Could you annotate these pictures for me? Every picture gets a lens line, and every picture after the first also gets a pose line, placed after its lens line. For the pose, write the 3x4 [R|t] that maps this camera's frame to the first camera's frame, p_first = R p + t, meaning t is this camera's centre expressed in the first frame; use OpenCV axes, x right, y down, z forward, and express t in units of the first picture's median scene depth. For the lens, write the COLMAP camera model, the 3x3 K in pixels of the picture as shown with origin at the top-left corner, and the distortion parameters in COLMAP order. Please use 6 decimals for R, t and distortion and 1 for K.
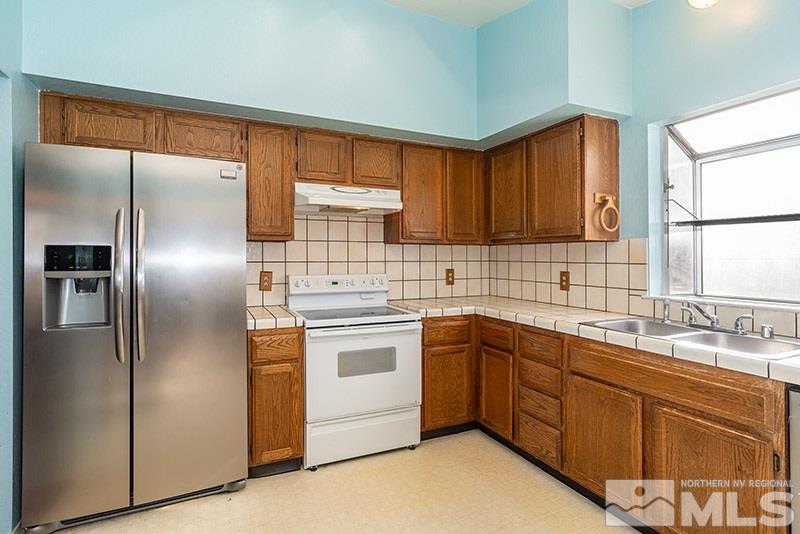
lens RADIAL K [[406.0, 0, 392.9], [0, 406.0, 260.9], [0, 0, 1]] dist [0.001256, 0.000377]
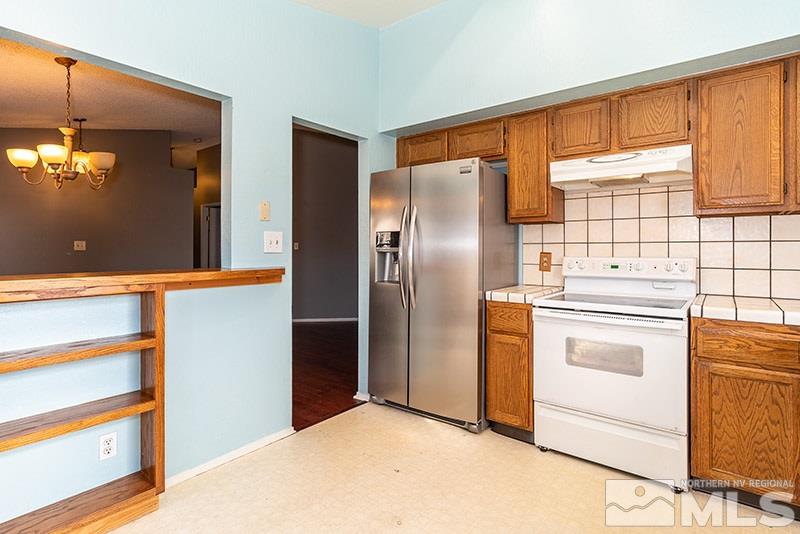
lens RADIAL K [[411.5, 0, 395.1], [0, 411.5, 251.7], [0, 0, 1]] dist [0.002102, 0.001617]
pose [[0.453981, 0.005112, -0.890997, 0.500421], [-0.006557, 0.999976, 0.002396, 0.026911], [0.890987, 0.004755, 0.454004, 0.204797]]
